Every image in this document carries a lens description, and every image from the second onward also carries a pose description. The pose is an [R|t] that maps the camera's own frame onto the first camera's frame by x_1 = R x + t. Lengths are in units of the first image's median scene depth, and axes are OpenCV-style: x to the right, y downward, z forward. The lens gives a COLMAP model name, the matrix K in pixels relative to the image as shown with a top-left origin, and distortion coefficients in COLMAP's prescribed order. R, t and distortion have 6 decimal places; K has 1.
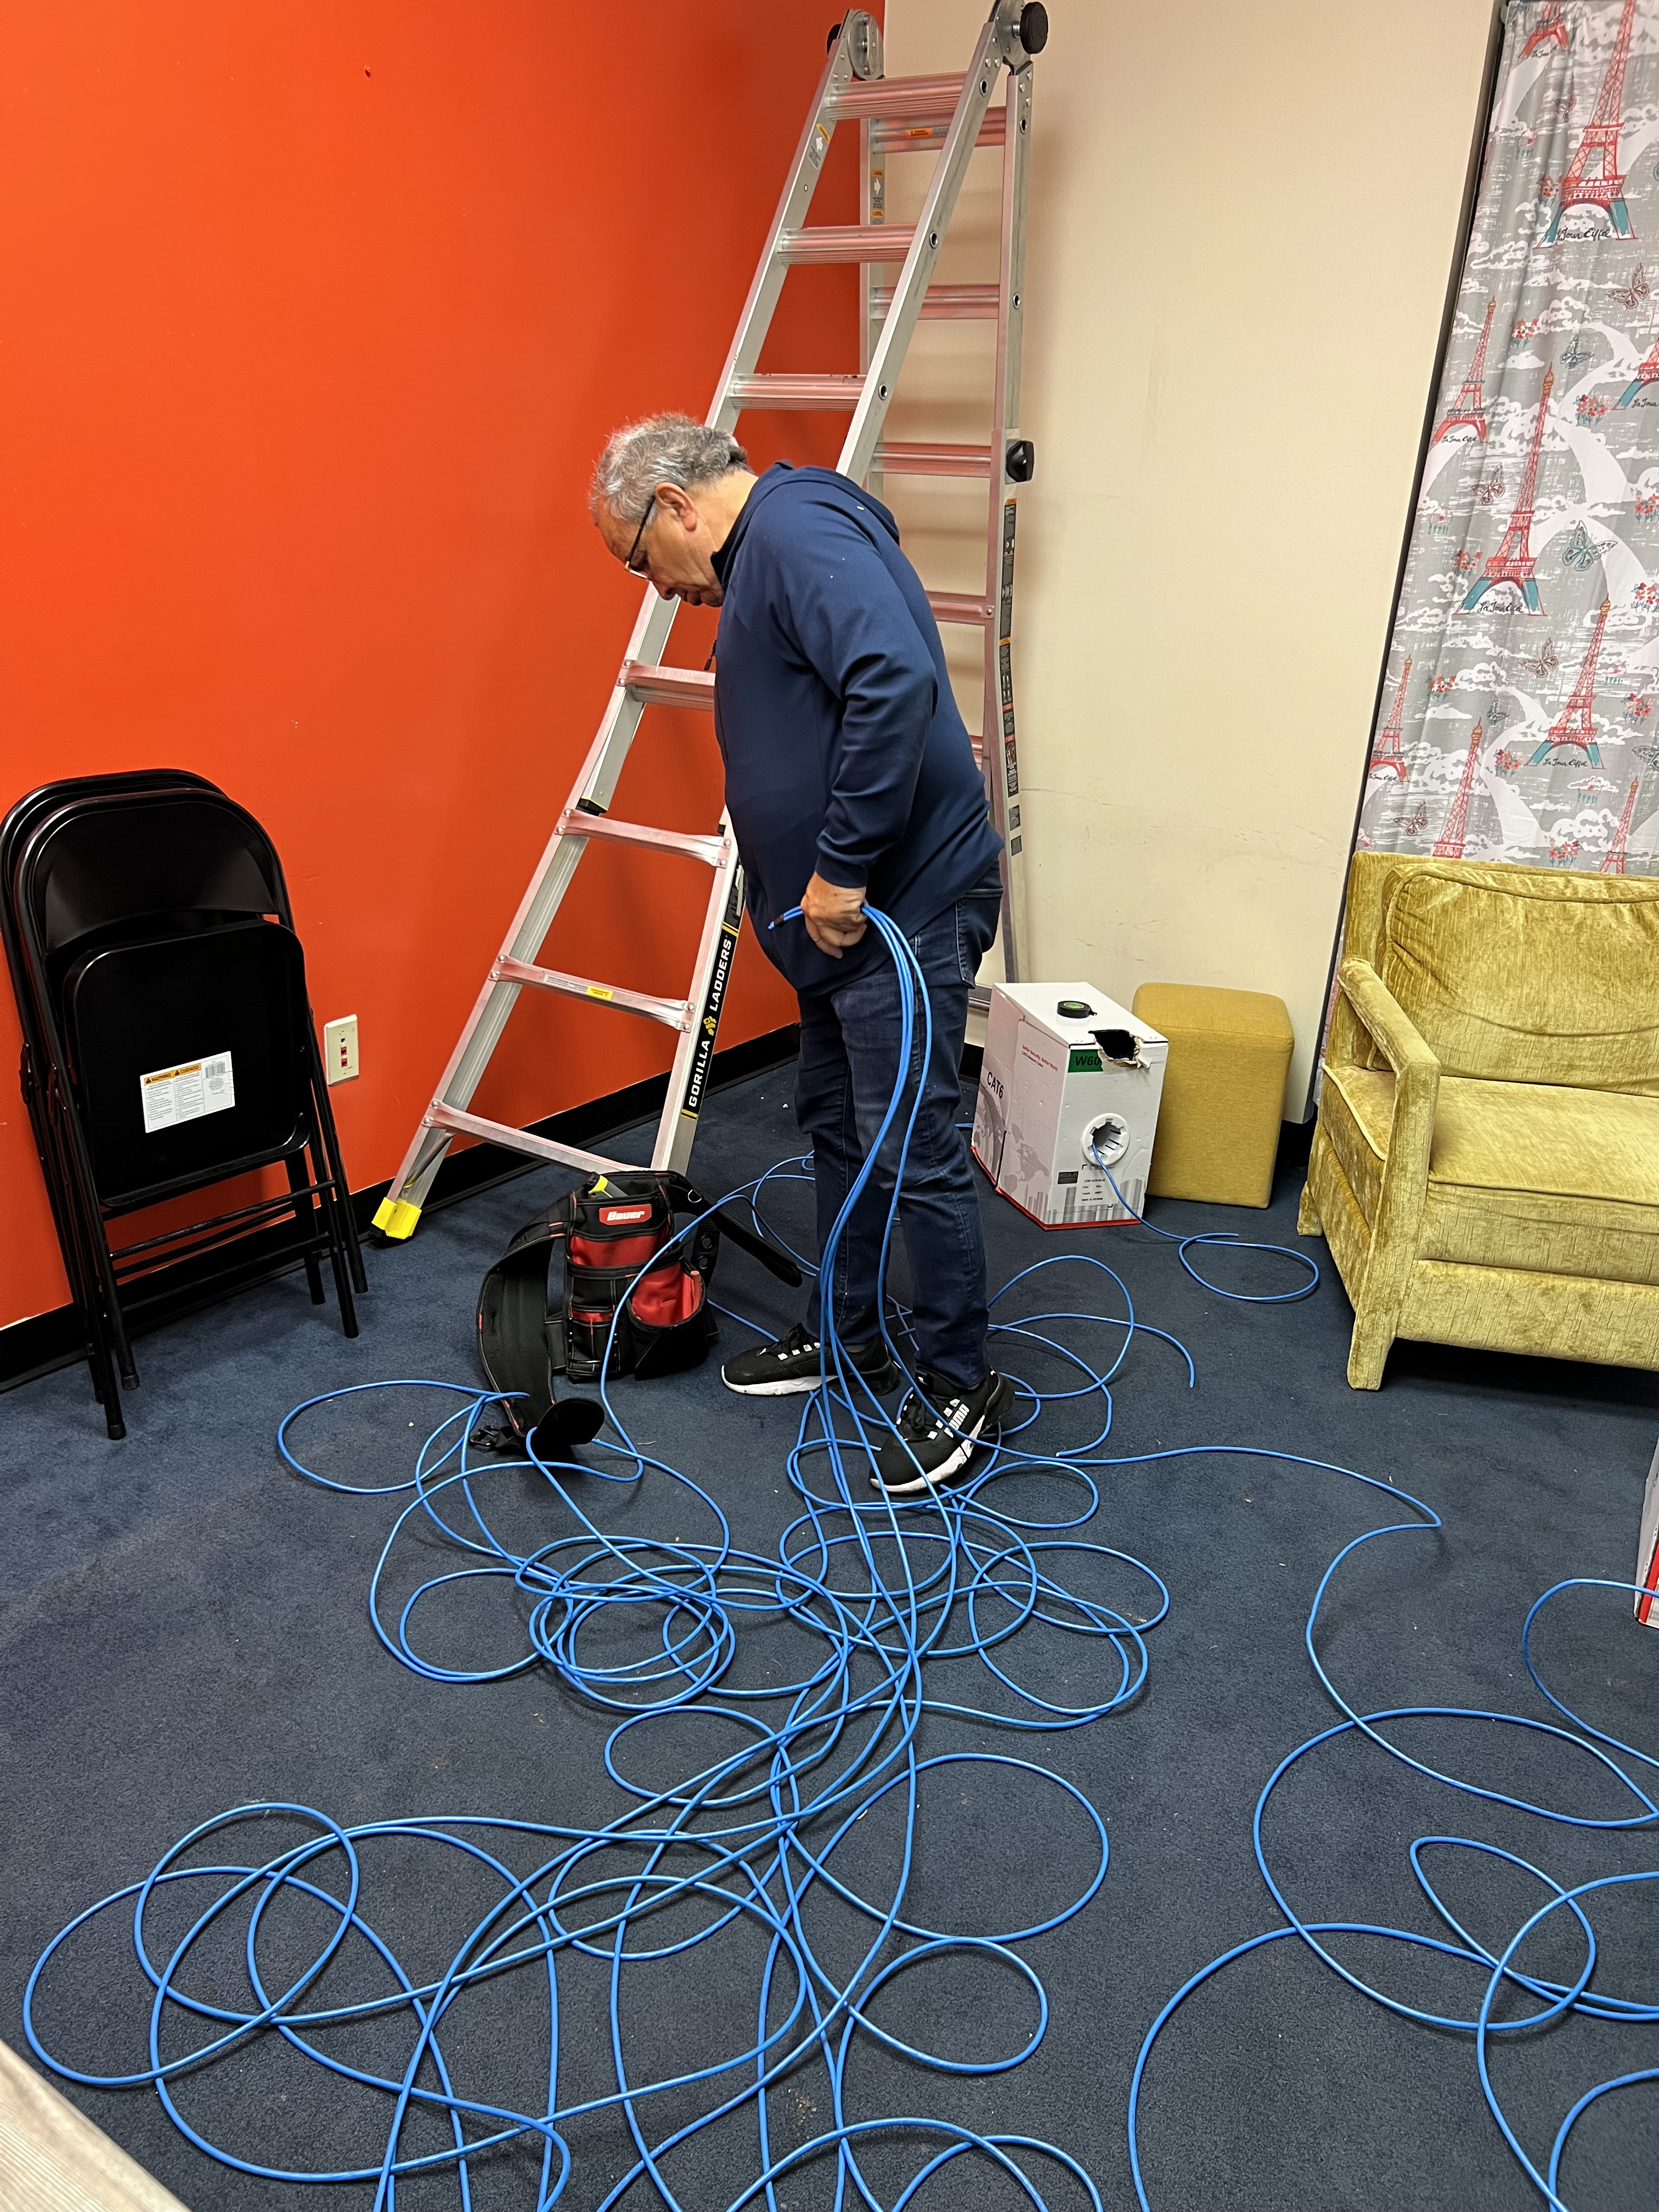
lens RADIAL K [[1646.6, 0, 837.4], [0, 1646.6, 1115.3], [0, 0, 1]] dist [0.055426, -0.068621]
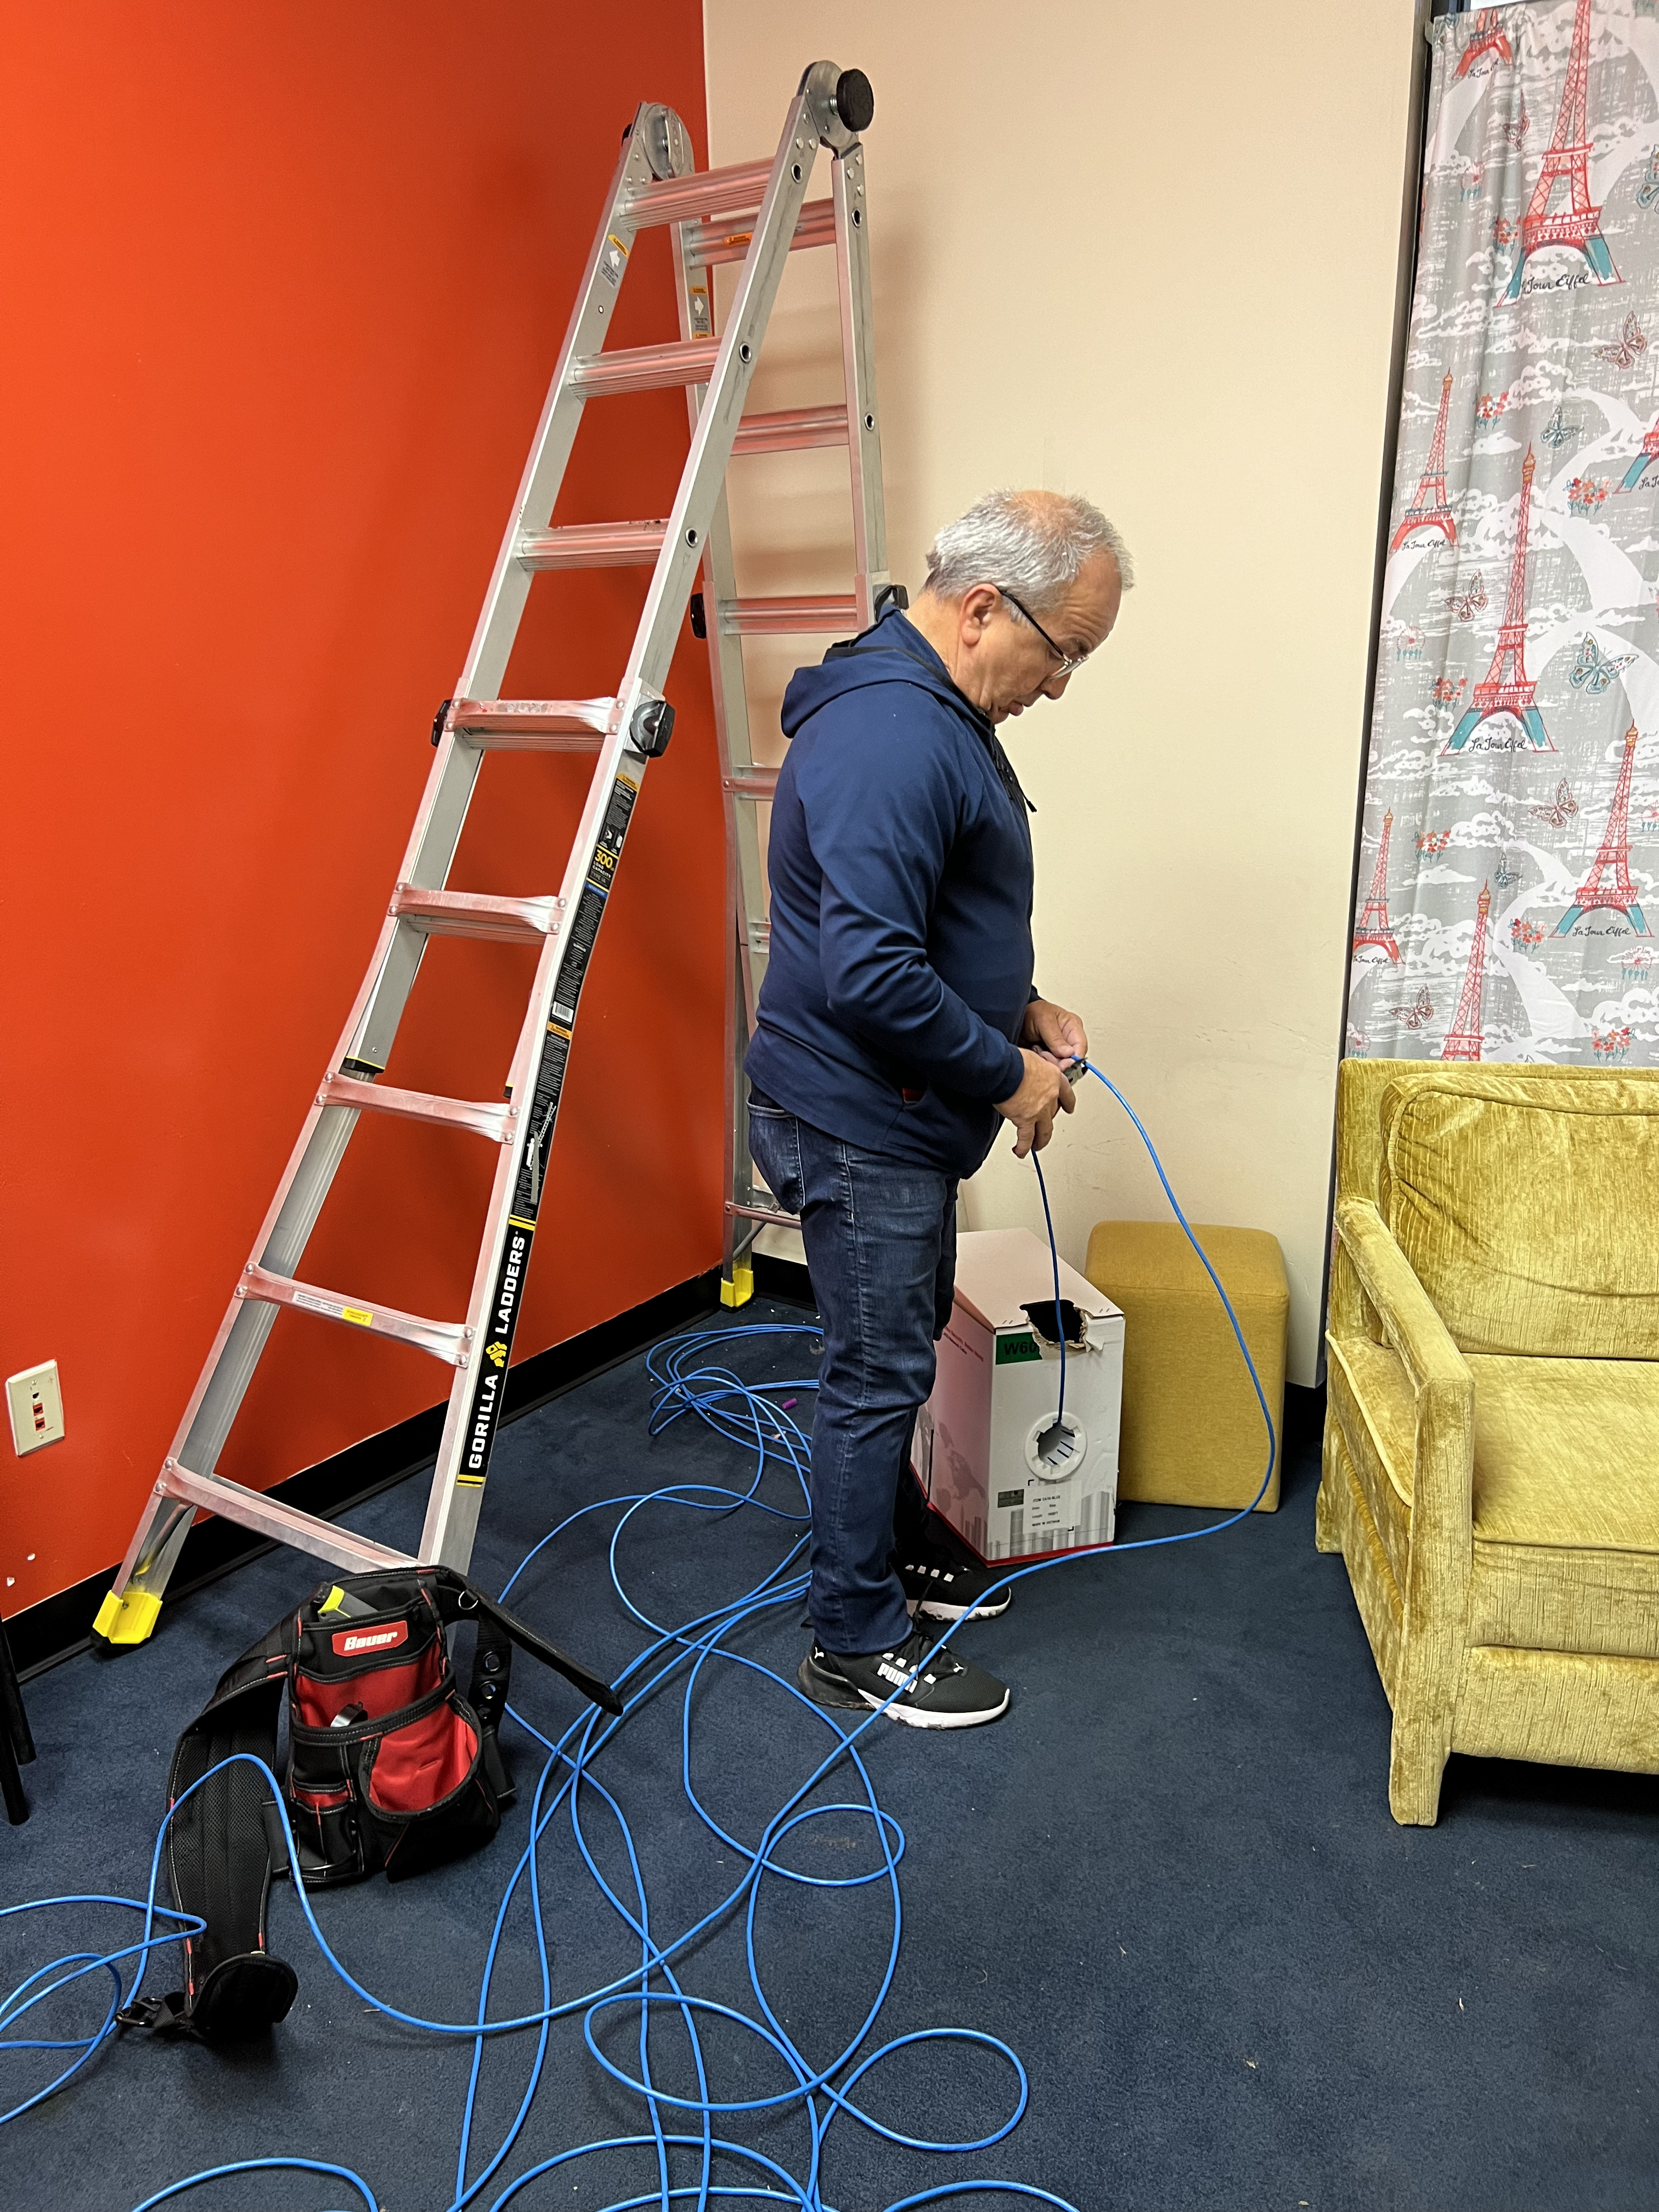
lens RADIAL K [[1646.6, 0, 843.6], [0, 1646.6, 1096.9], [0, 0, 1]] dist [0.055426, -0.068621]
pose [[0.997689, -0.063430, -0.024370, 0.100605], [0.060715, 0.993188, -0.099454, -0.082119], [0.030512, 0.097744, 0.994744, 0.228538]]
